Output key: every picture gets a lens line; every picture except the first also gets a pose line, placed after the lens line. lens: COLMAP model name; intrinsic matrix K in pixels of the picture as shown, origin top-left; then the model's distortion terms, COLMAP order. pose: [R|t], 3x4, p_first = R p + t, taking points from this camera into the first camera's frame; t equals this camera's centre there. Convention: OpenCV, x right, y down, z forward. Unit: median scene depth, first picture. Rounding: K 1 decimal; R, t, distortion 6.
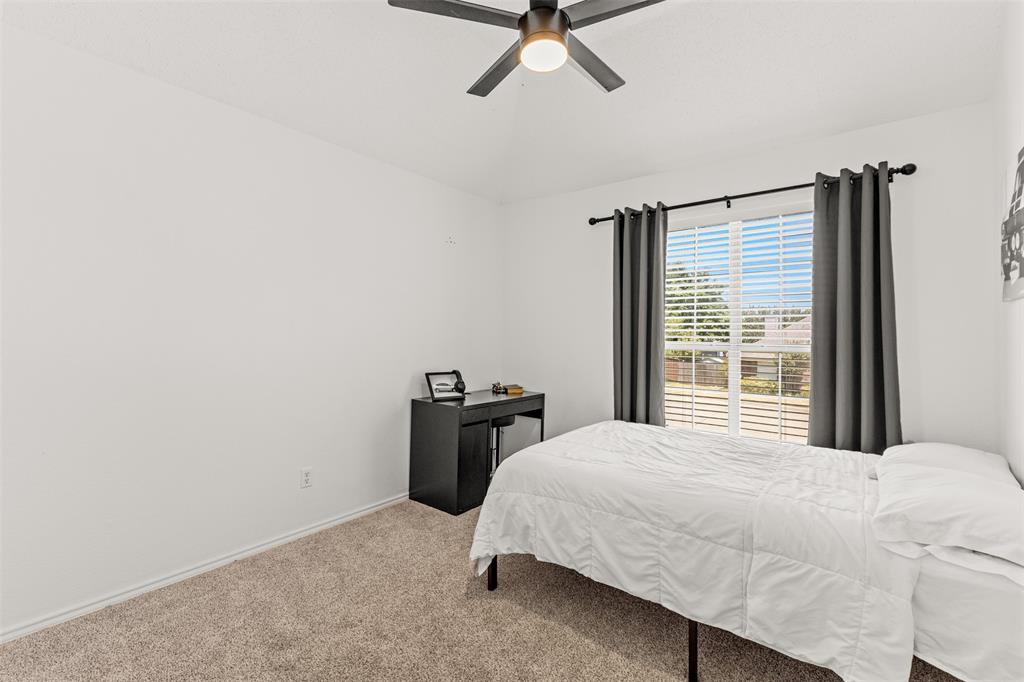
lens RADIAL K [[442.4, 0, 512.0], [0, 442.4, 341.0], [0, 0, 1]] dist [0.019401, 0.000407]
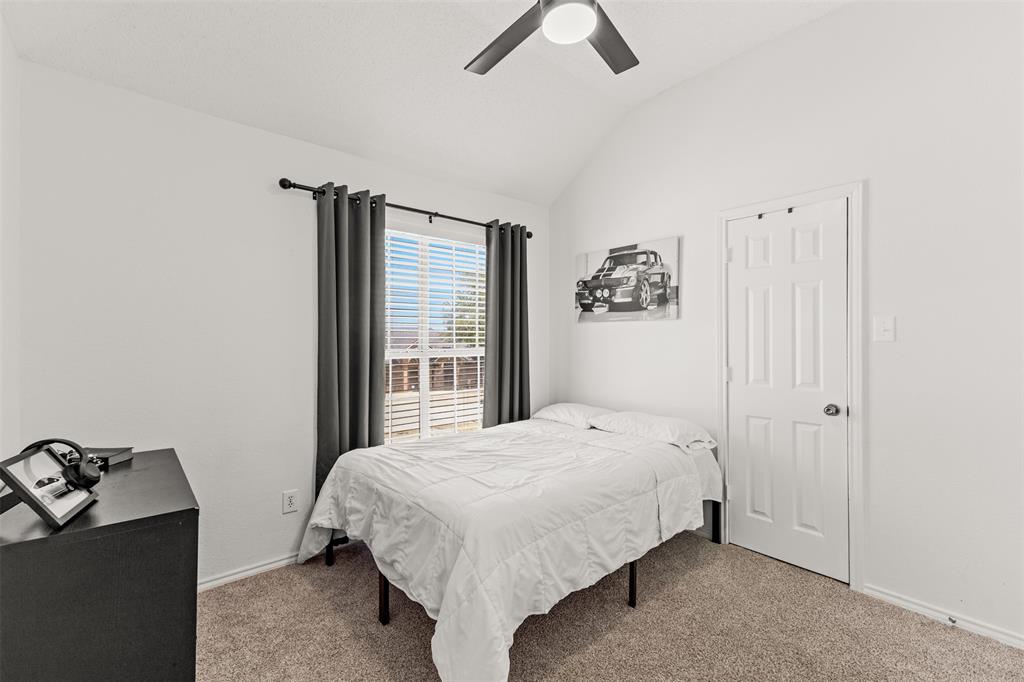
lens RADIAL K [[442.4, 0, 512.0], [0, 442.4, 341.0], [0, 0, 1]] dist [0.019401, 0.000407]
pose [[0.201060, -0.020514, 0.979364, -0.792489], [0.015391, 0.999723, 0.017781, -0.045391], [-0.979458, 0.011498, 0.201320, 0.900431]]
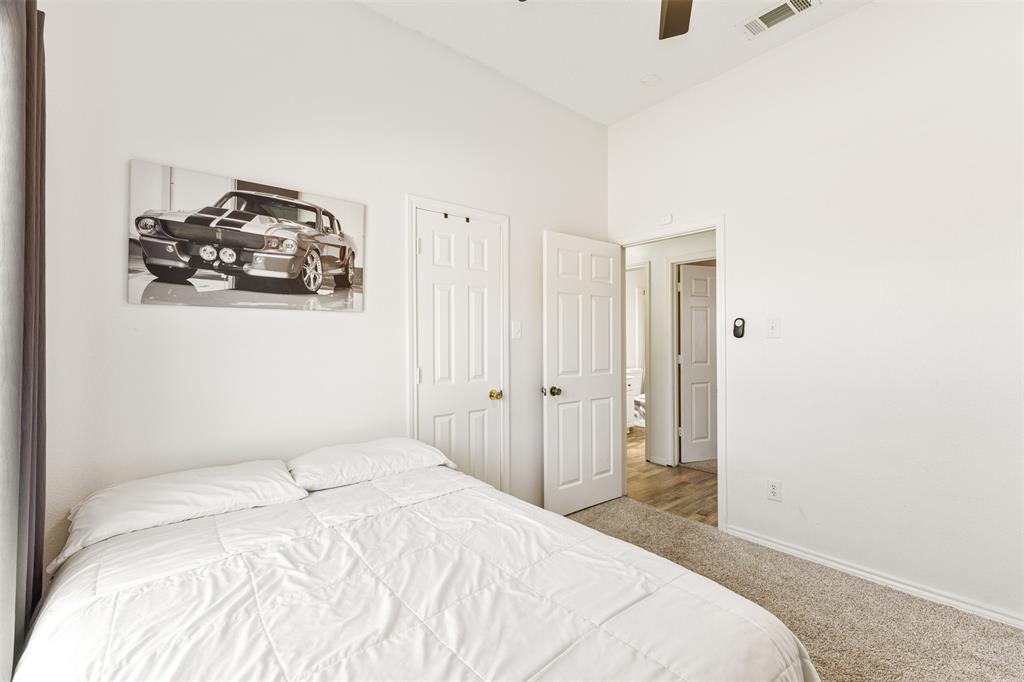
lens RADIAL K [[442.4, 0, 512.0], [0, 442.4, 341.0], [0, 0, 1]] dist [0.019401, 0.000407]
pose [[-0.975091, -0.005275, 0.221741, 0.171206], [-0.001263, 0.999833, 0.018231, -0.029281], [-0.221800, 0.017497, -0.974935, 1.701617]]
